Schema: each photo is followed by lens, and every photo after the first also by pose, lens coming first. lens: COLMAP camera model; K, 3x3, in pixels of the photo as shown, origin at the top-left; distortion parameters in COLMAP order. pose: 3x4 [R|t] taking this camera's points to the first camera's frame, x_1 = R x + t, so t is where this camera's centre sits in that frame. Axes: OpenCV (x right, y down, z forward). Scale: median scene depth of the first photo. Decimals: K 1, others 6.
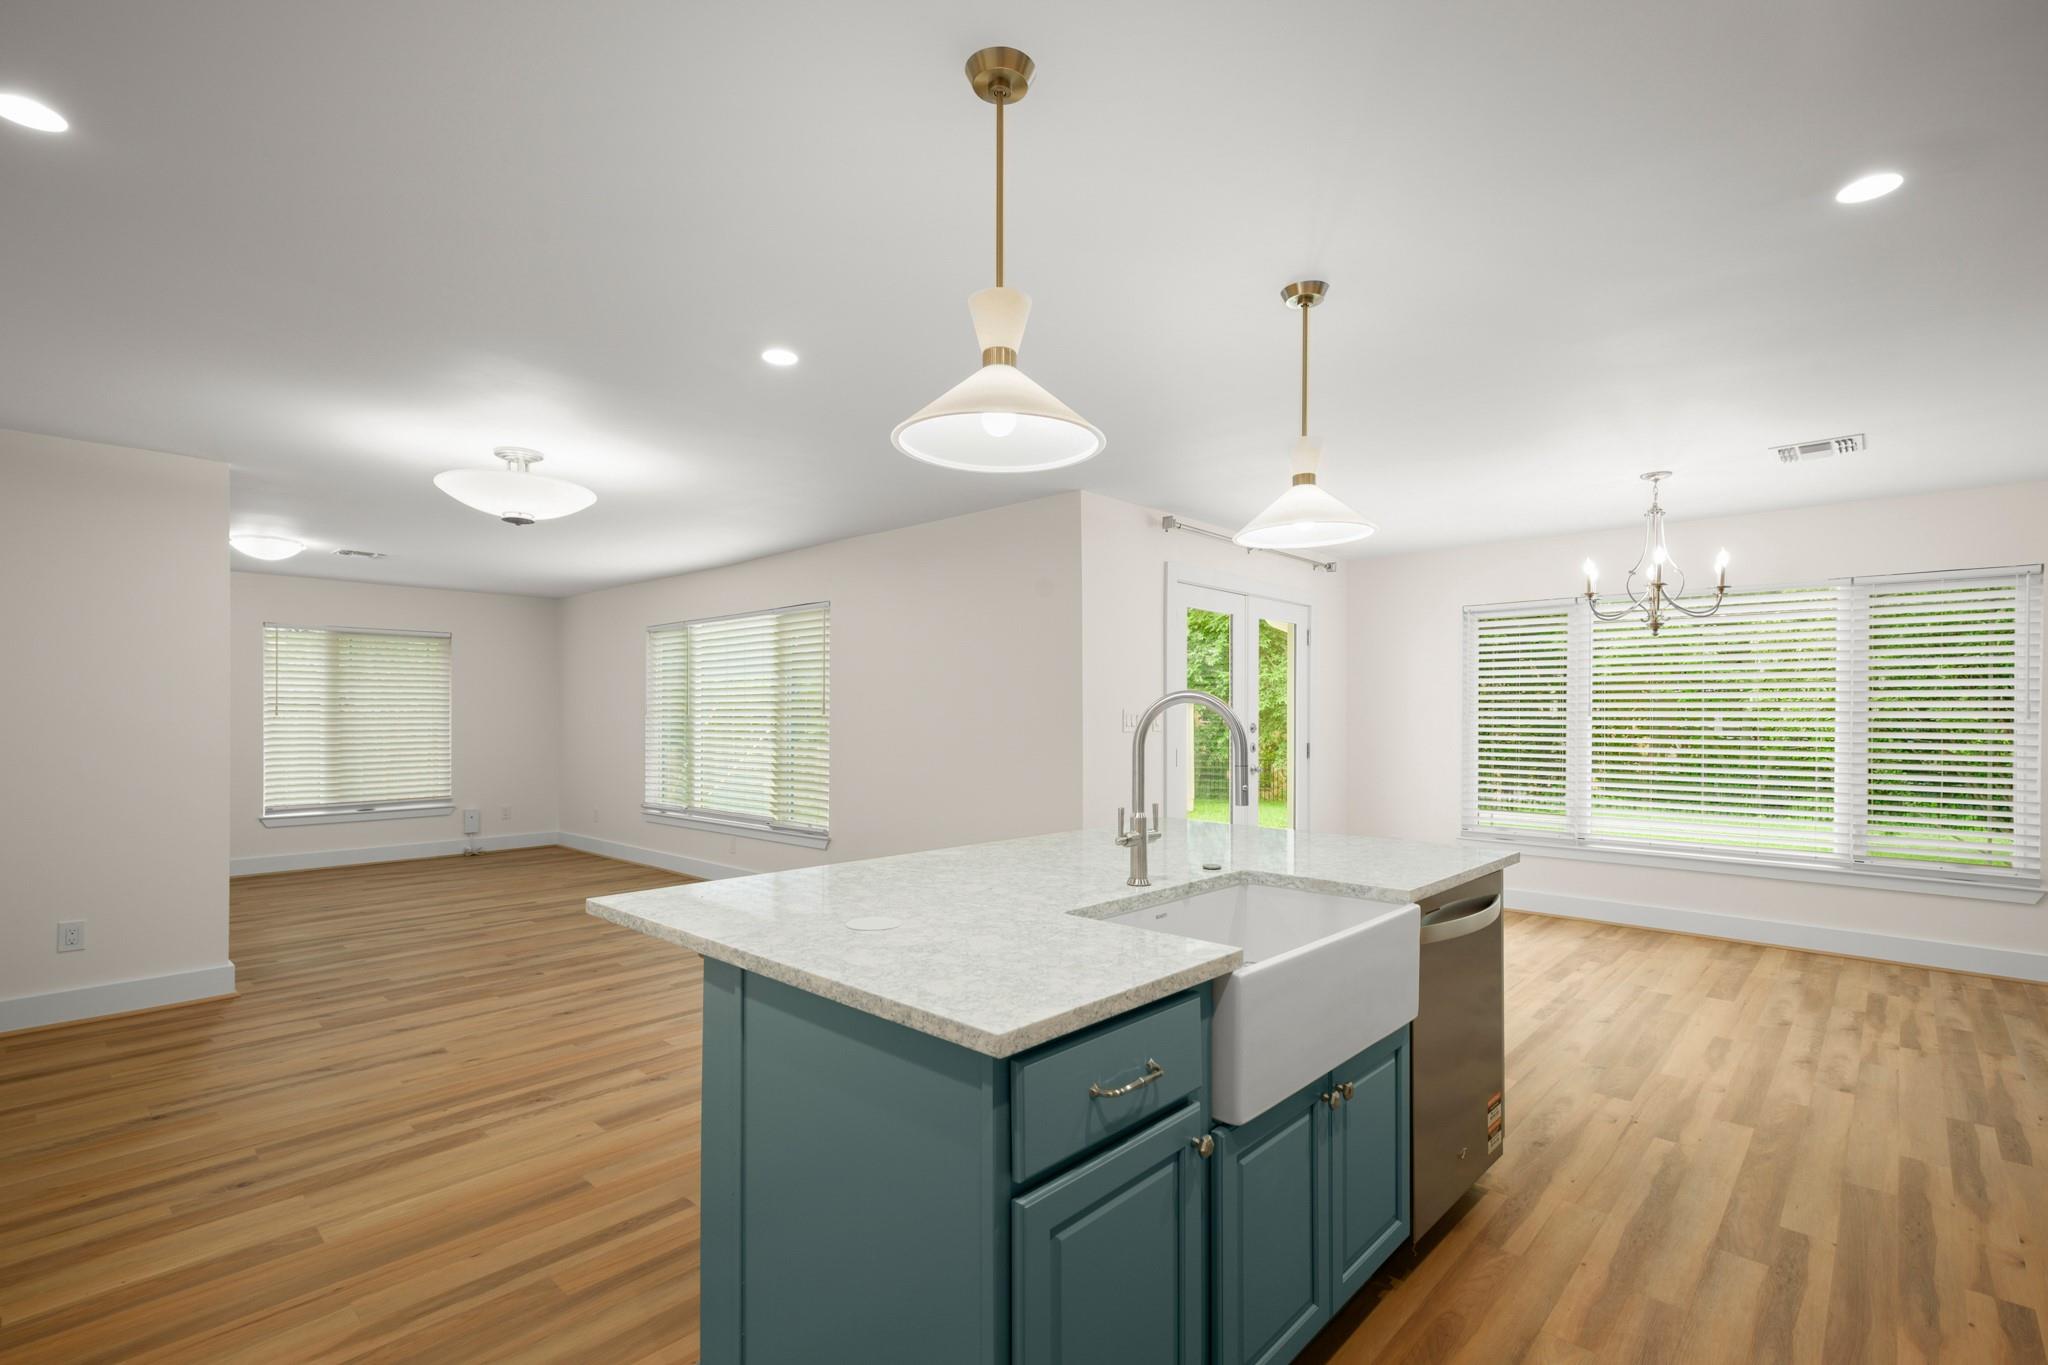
lens RADIAL K [[938.3, 0, 1039.2], [0, 938.3, 698.8], [0, 0, 1]] dist [0.013157, 0.000030]
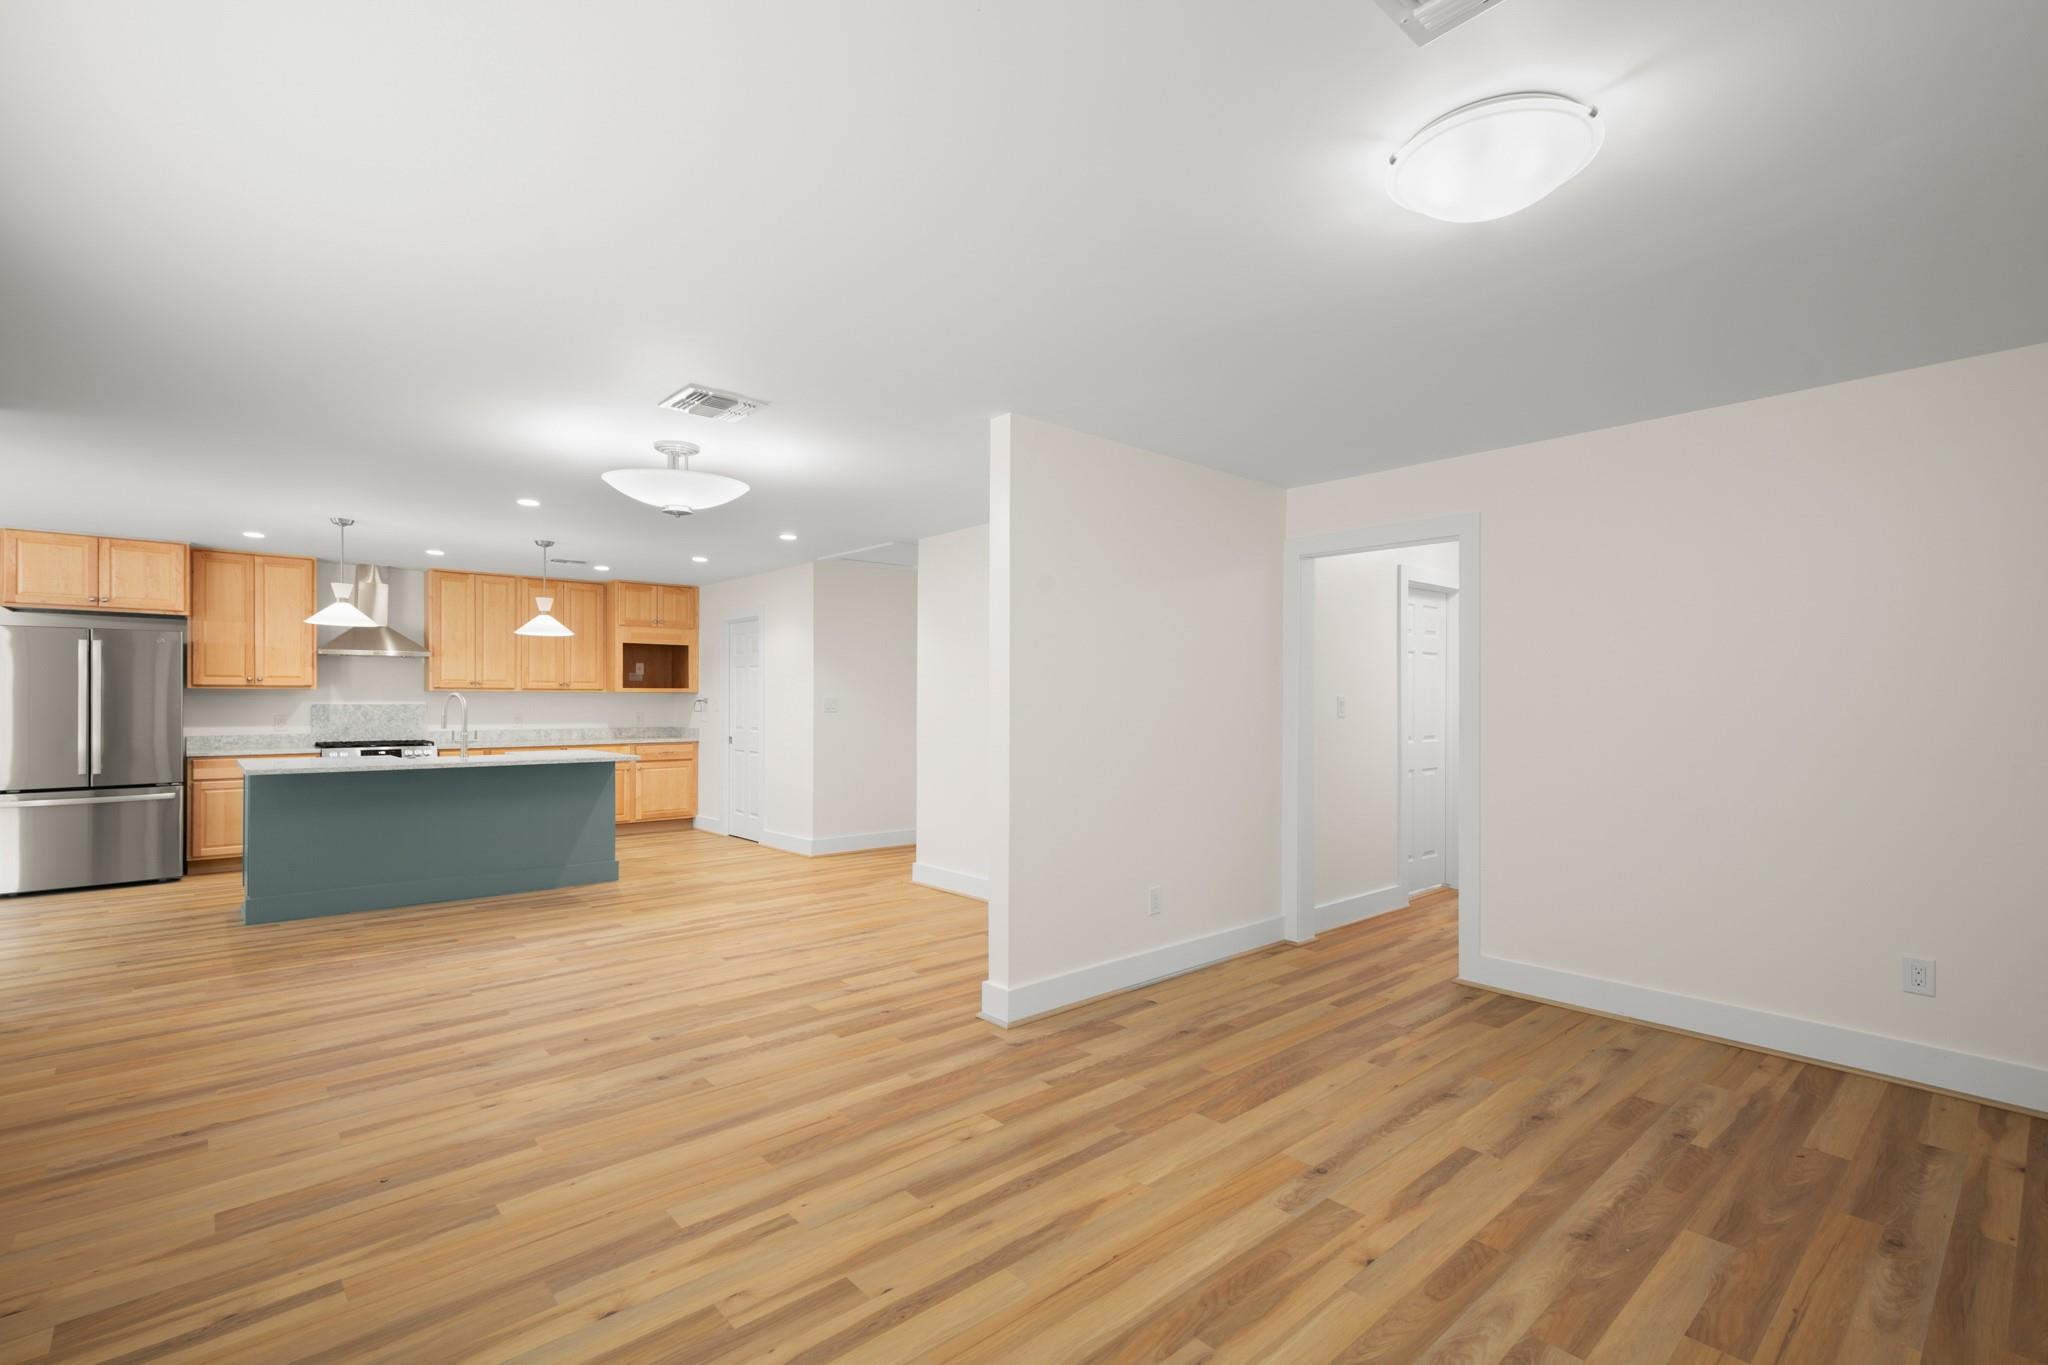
lens RADIAL K [[938.3, 0, 1045.8], [0, 938.3, 692.0], [0, 0, 1]] dist [0.013157, 0.000030]
pose [[-0.996225, -0.002099, 0.086786, -0.934406], [-0.004393, 0.999646, -0.026250, 0.030657], [-0.086700, -0.026532, -0.995881, 1.785925]]
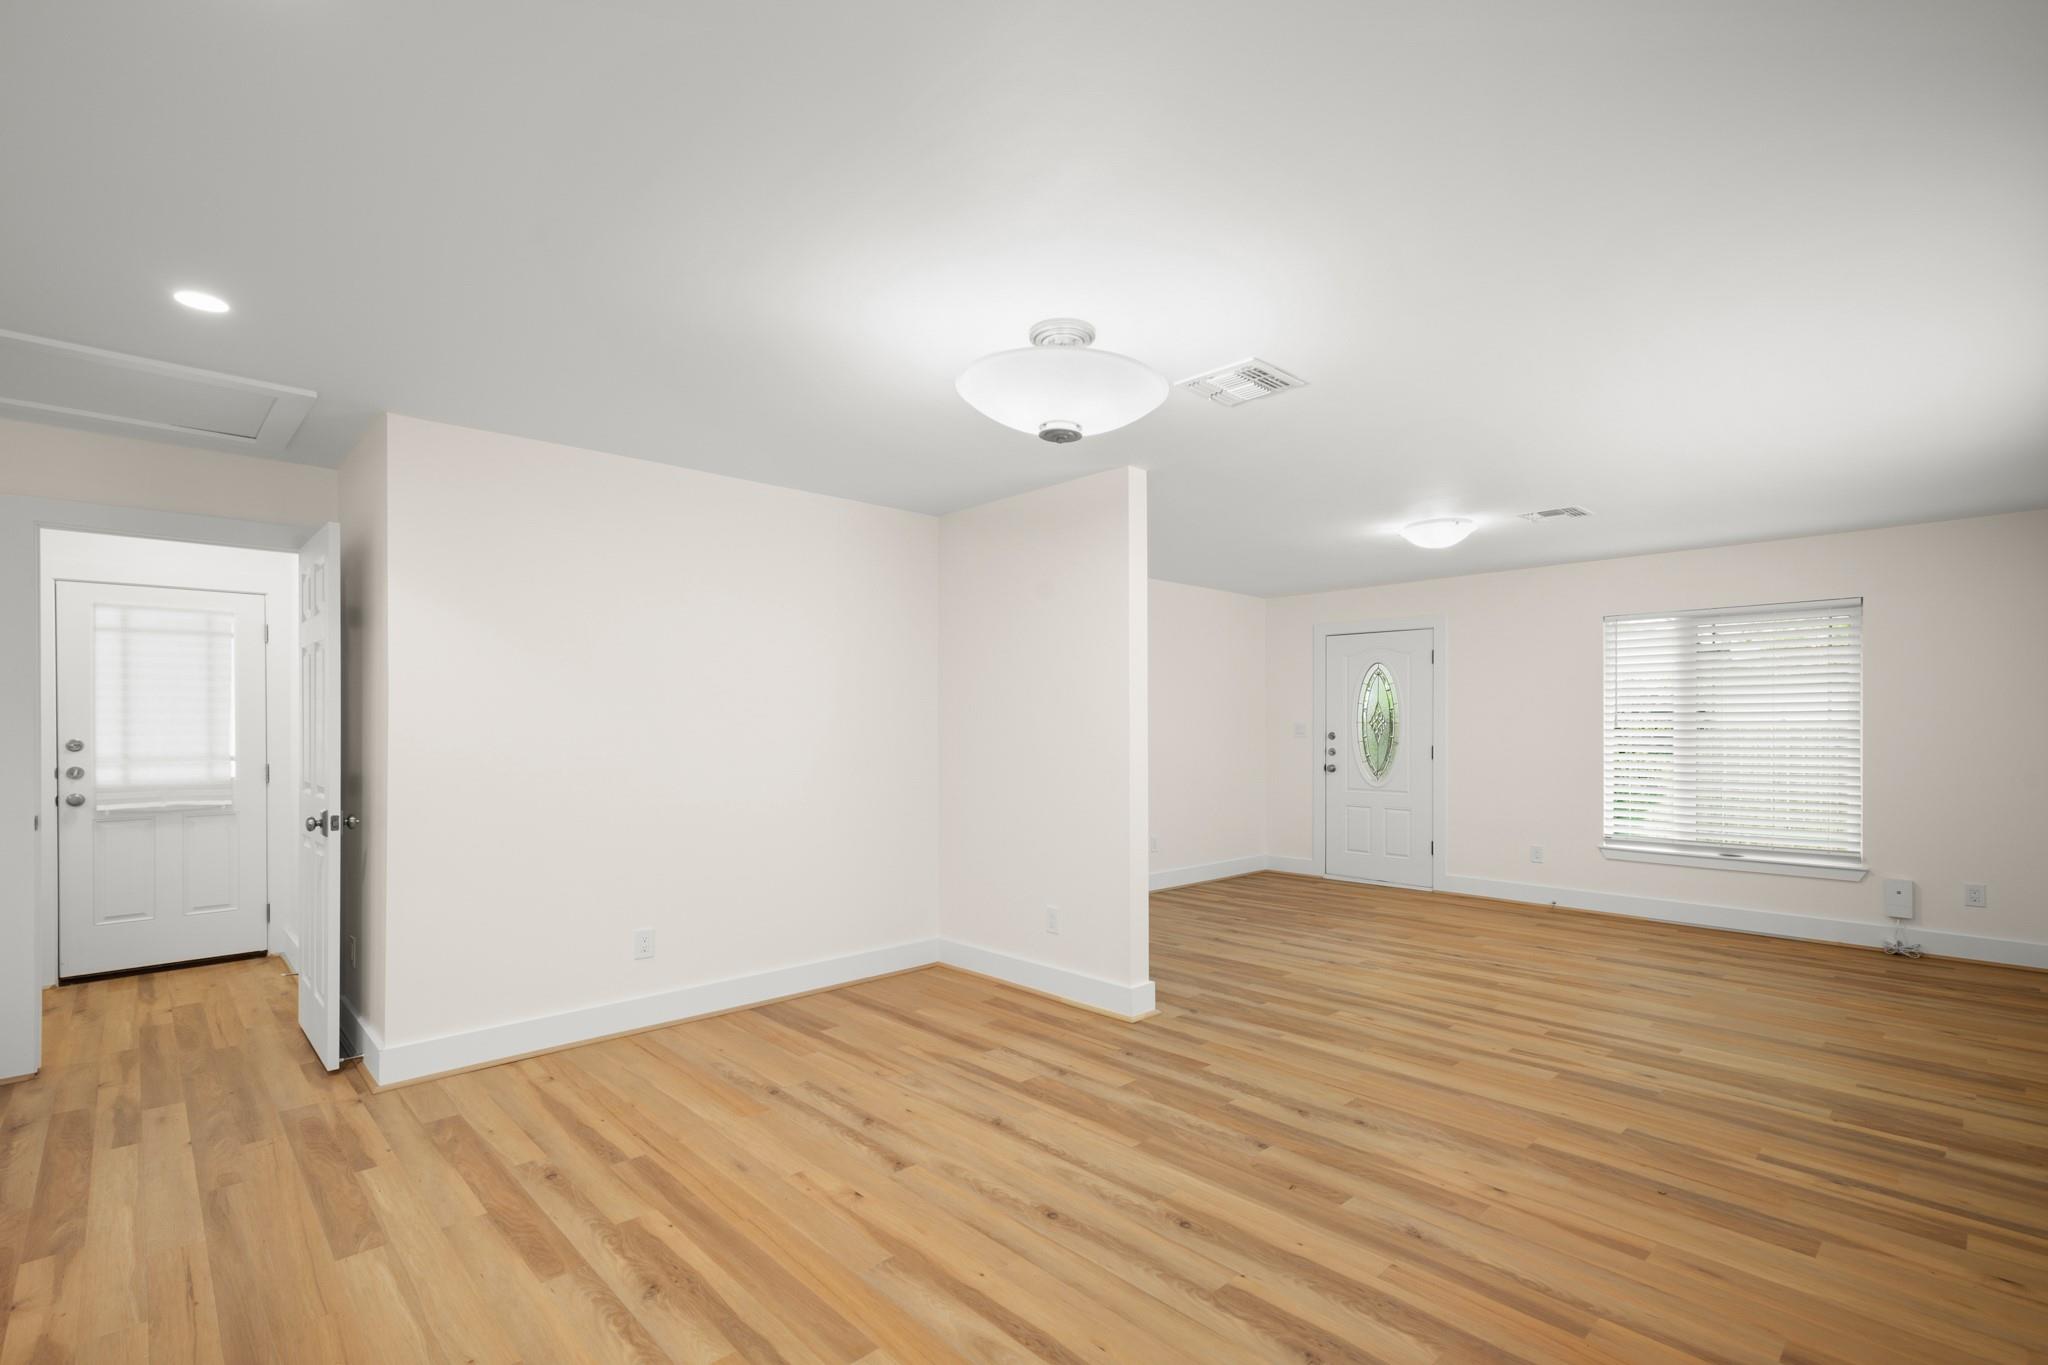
lens RADIAL K [[938.3, 0, 1029.1], [0, 938.3, 727.8], [0, 0, 1]] dist [0.013157, 0.000030]
pose [[-0.064785, 0.002719, -0.997896, 0.099126], [0.019551, 0.999808, 0.001455, 0.012847], [0.997708, -0.019416, -0.064826, 0.916472]]
